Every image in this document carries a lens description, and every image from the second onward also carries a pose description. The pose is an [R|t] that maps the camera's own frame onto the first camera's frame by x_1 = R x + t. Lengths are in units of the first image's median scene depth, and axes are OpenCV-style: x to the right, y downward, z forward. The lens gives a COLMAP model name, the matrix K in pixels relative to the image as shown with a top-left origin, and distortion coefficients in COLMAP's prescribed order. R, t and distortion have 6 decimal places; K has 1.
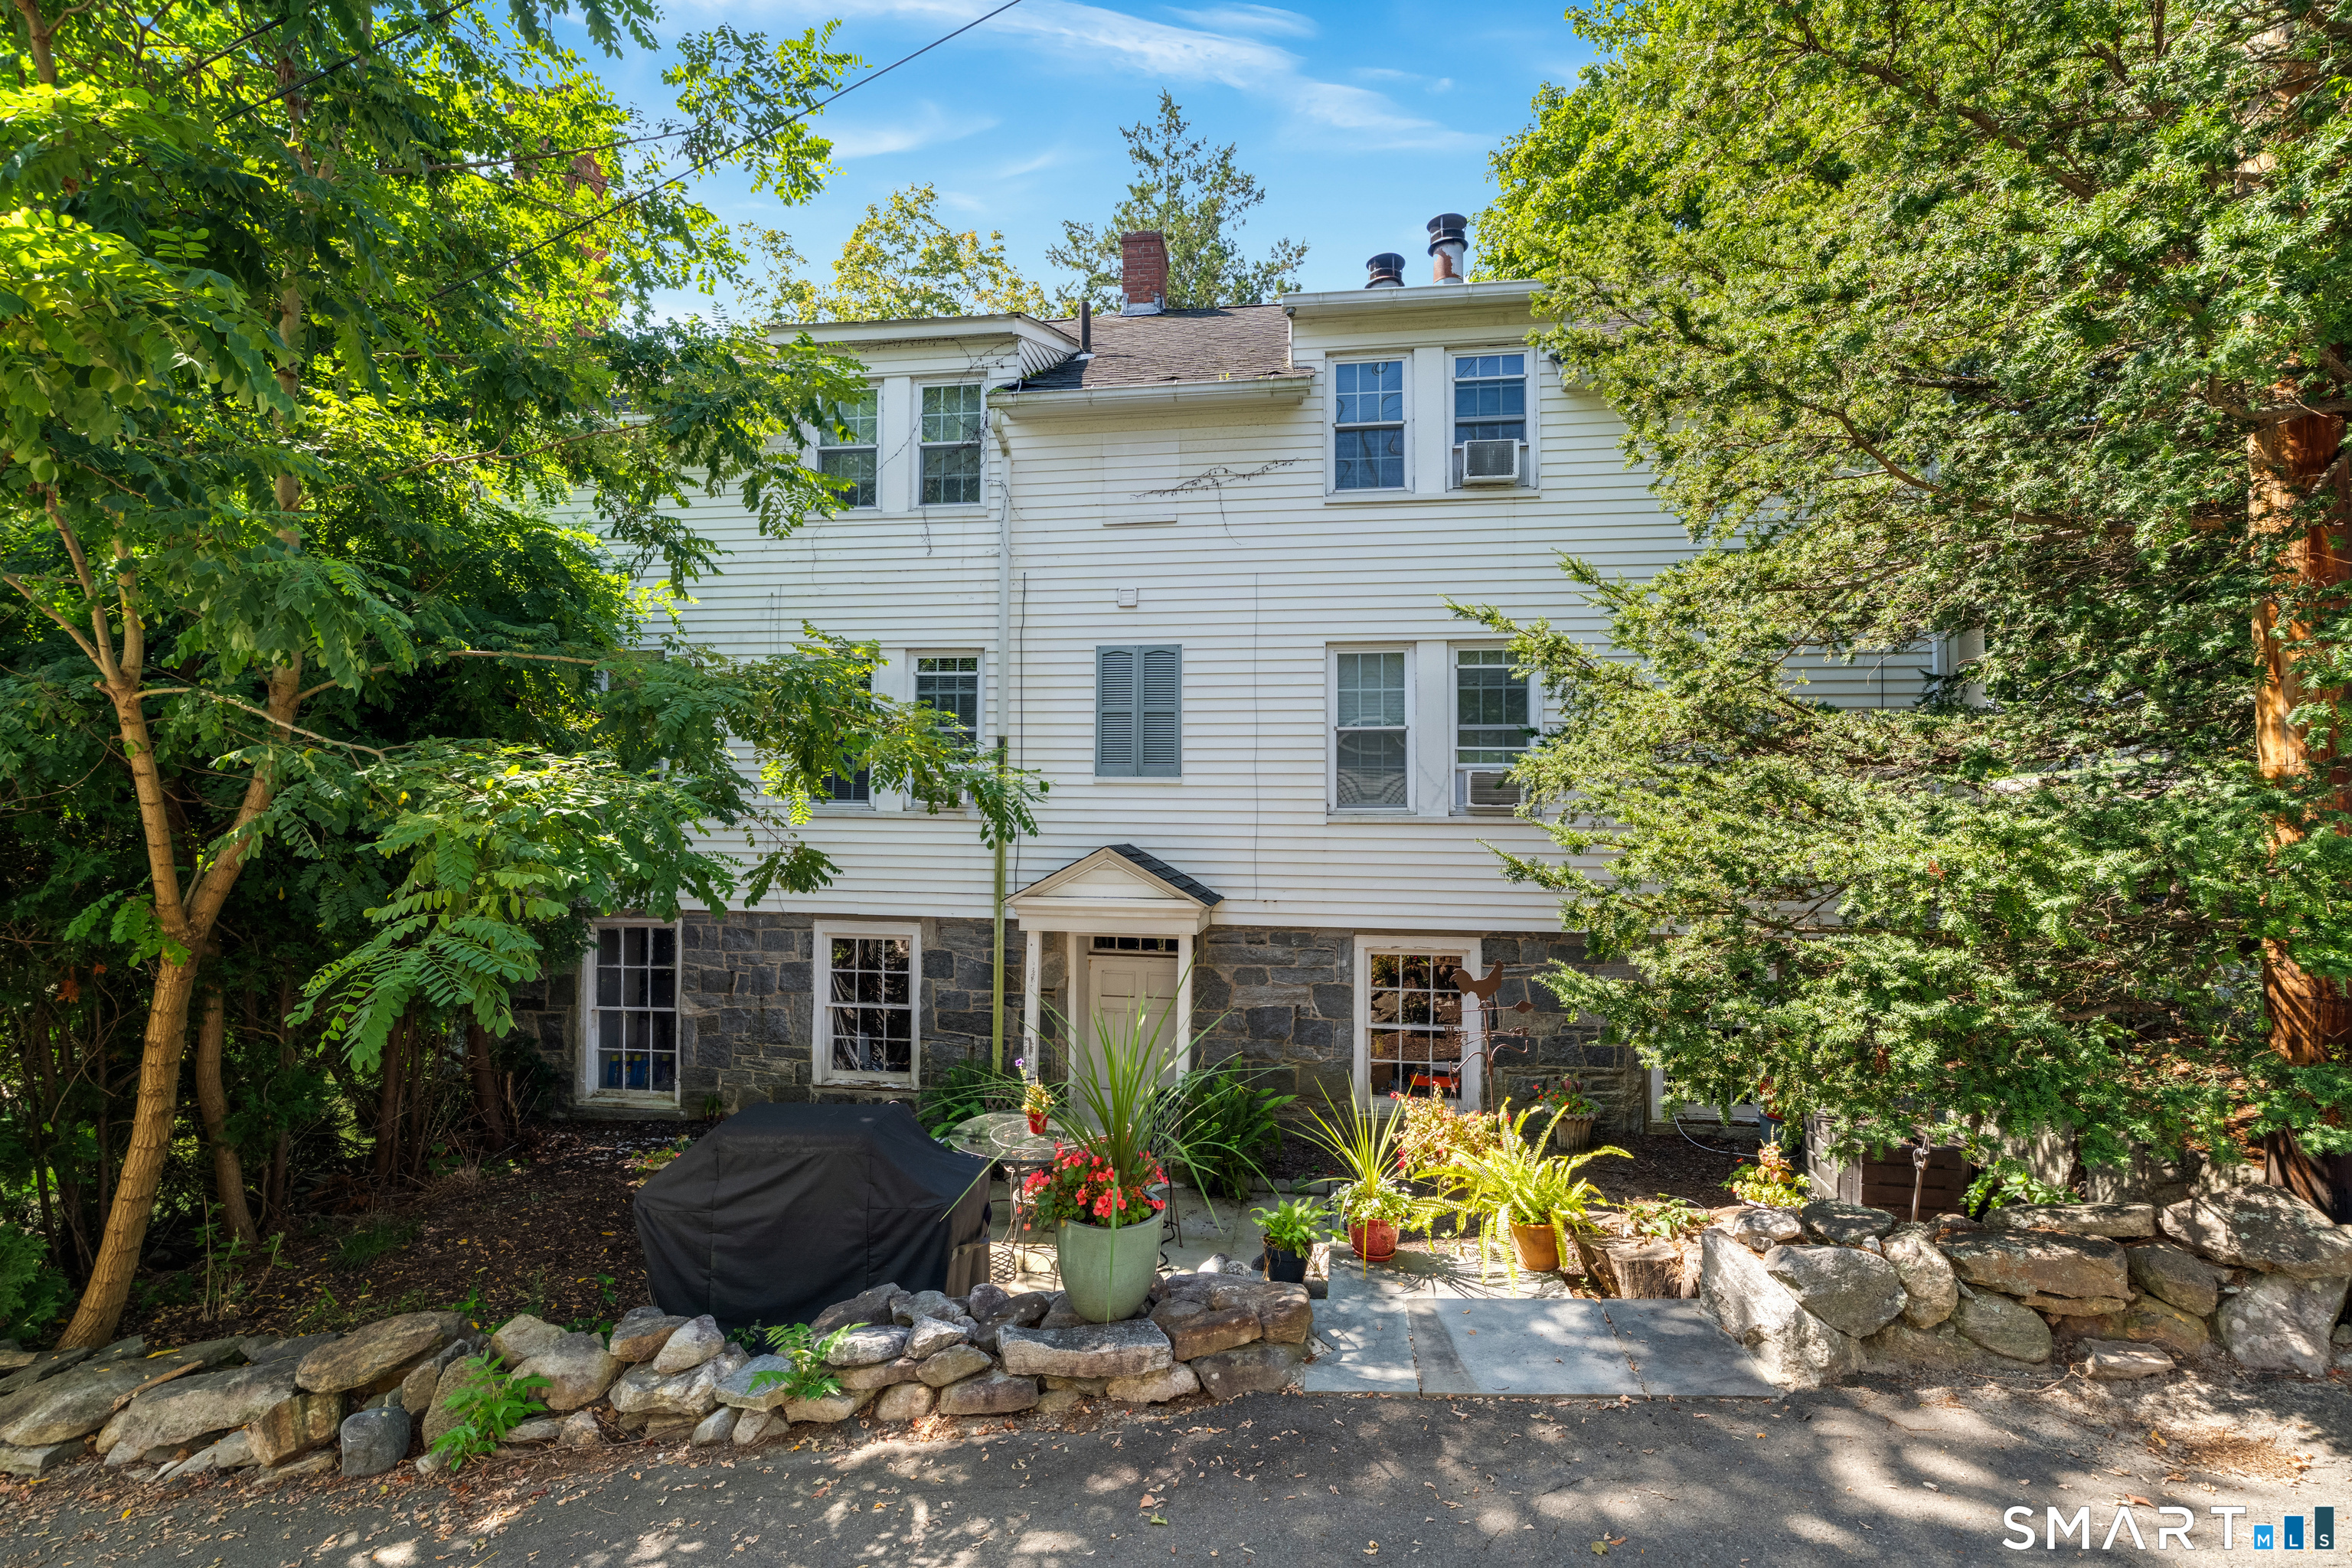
lens RADIAL K [[1119.8, 0, 1178.6], [0, 1119.8, 778.7], [0, 0, 1]] dist [0.011658, -0.004776]
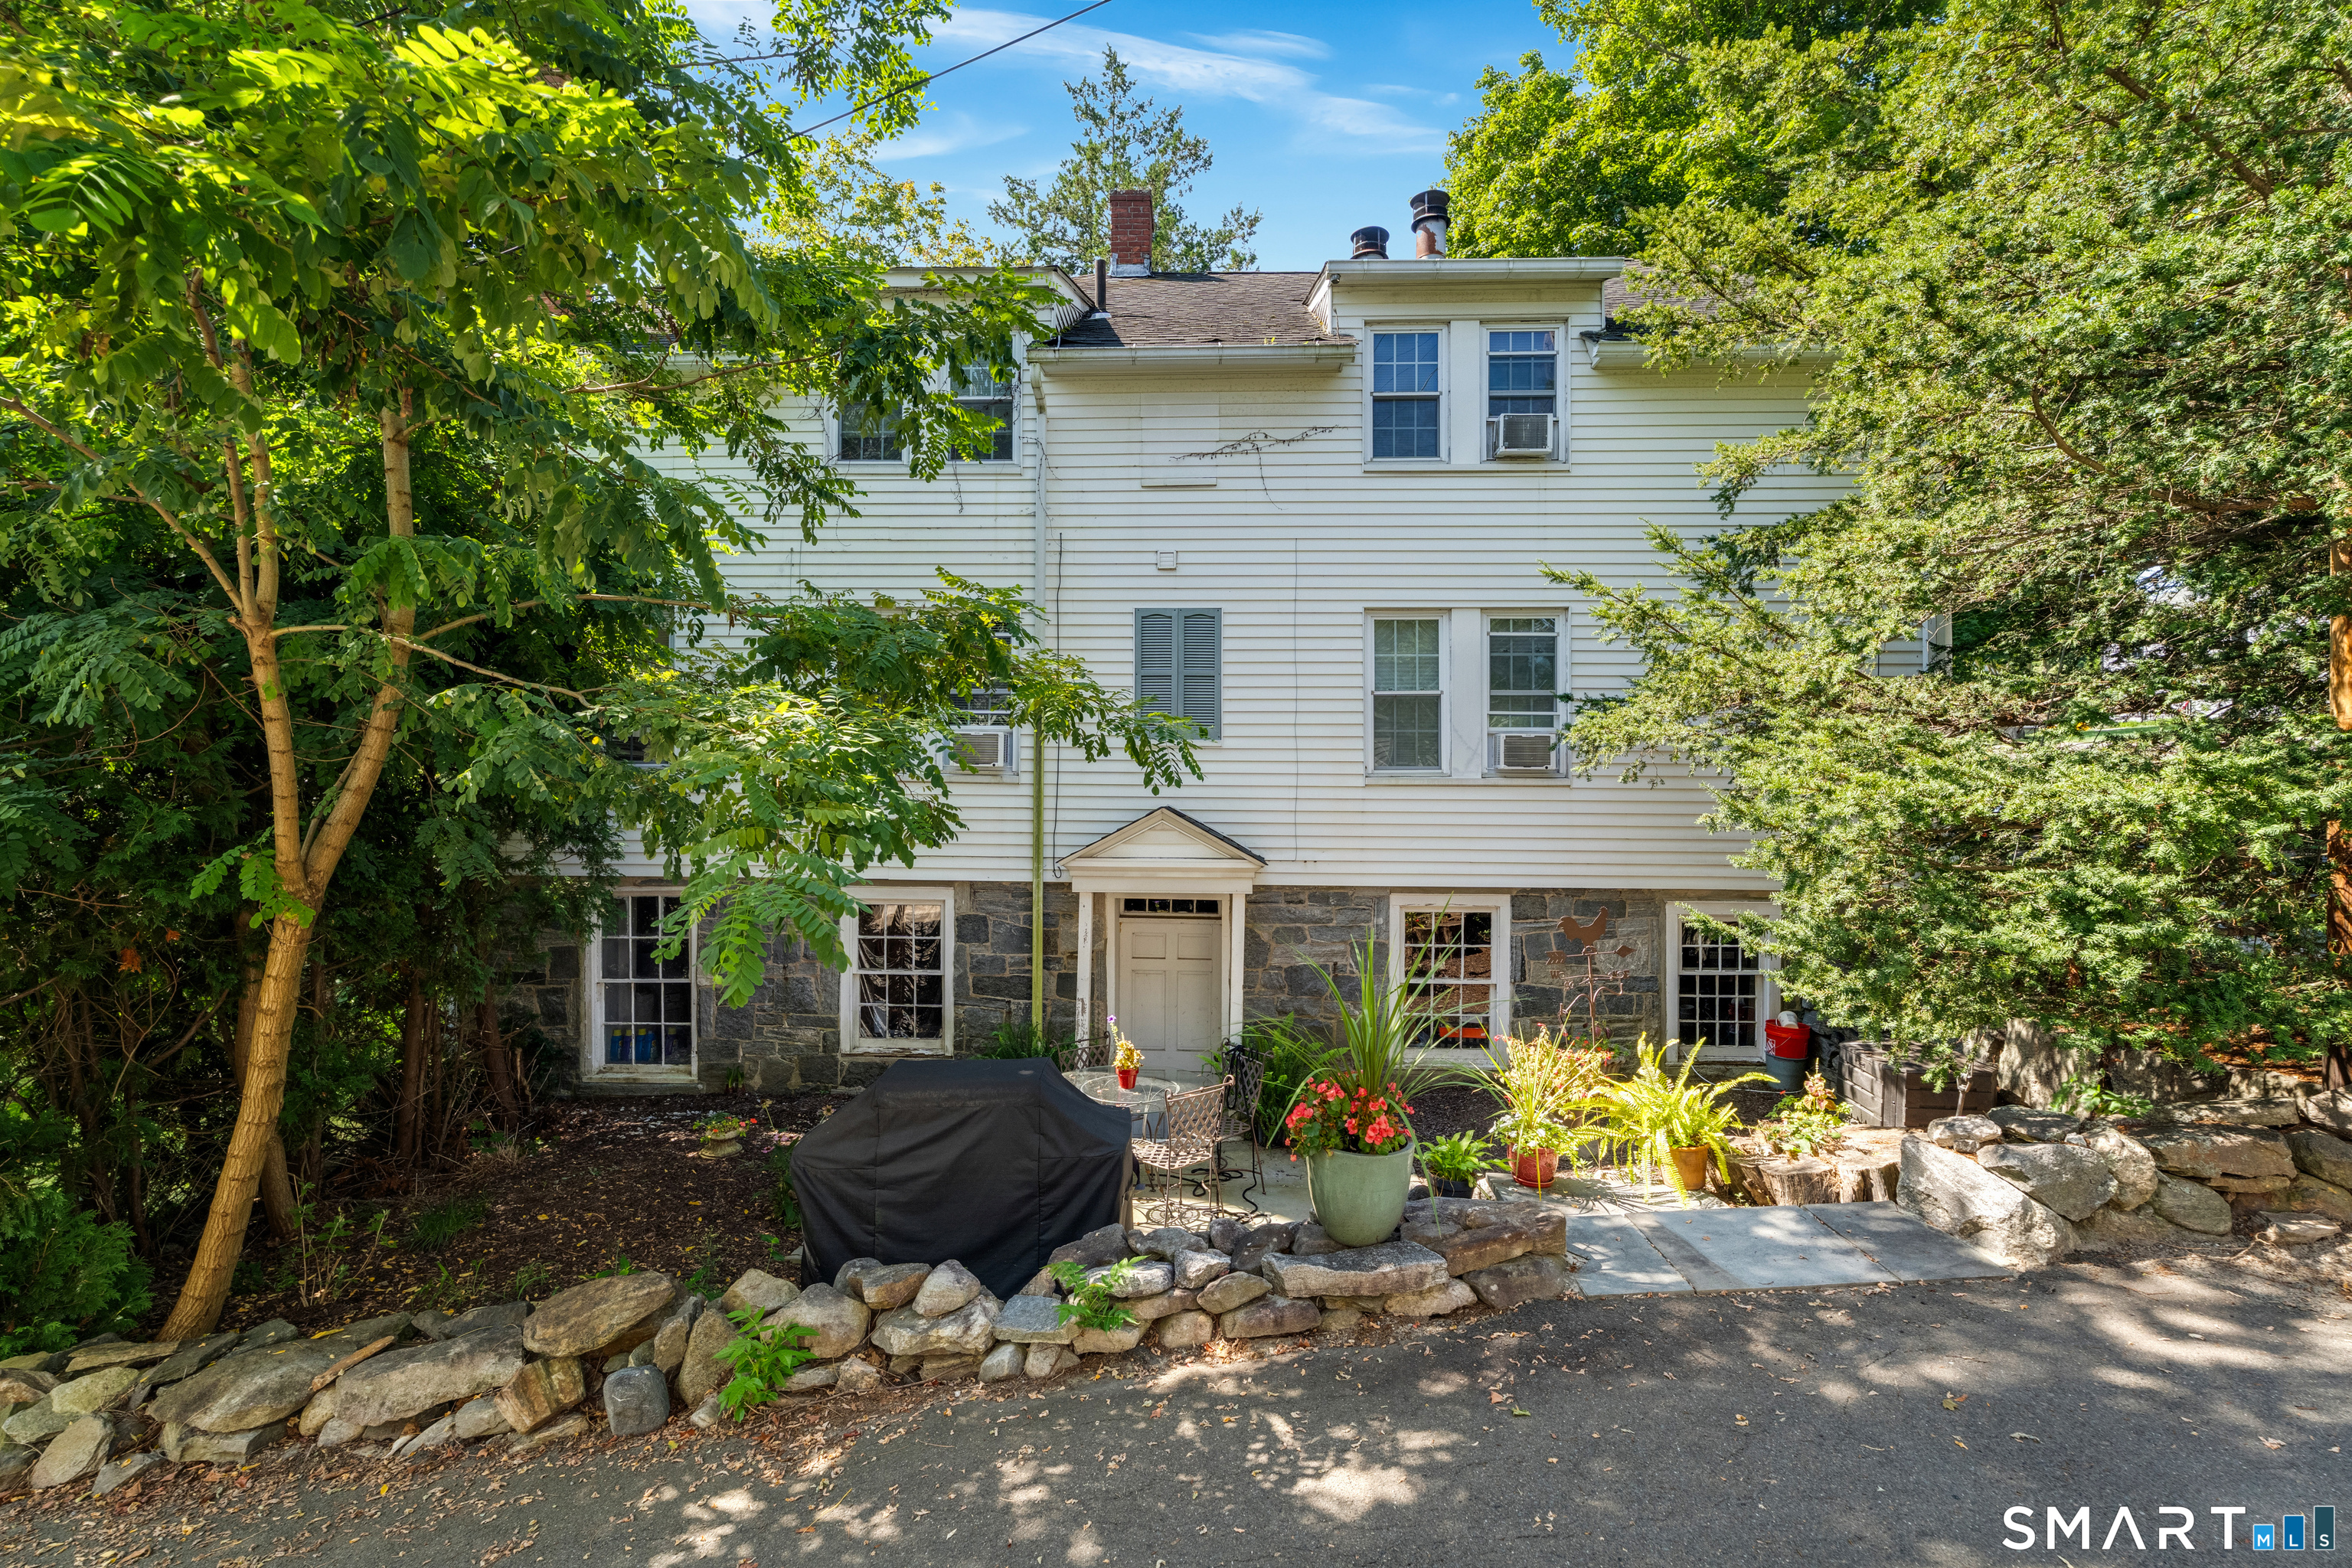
lens RADIAL K [[1119.8, 0, 1180.8], [0, 1119.8, 788.6], [0, 0, 1]] dist [0.011658, -0.004776]
pose [[0.993805, -0.001292, 0.111126, -0.235228], [-0.001982, 0.999568, 0.029341, 0.020171], [-0.111116, -0.029379, 0.993373, -0.001341]]
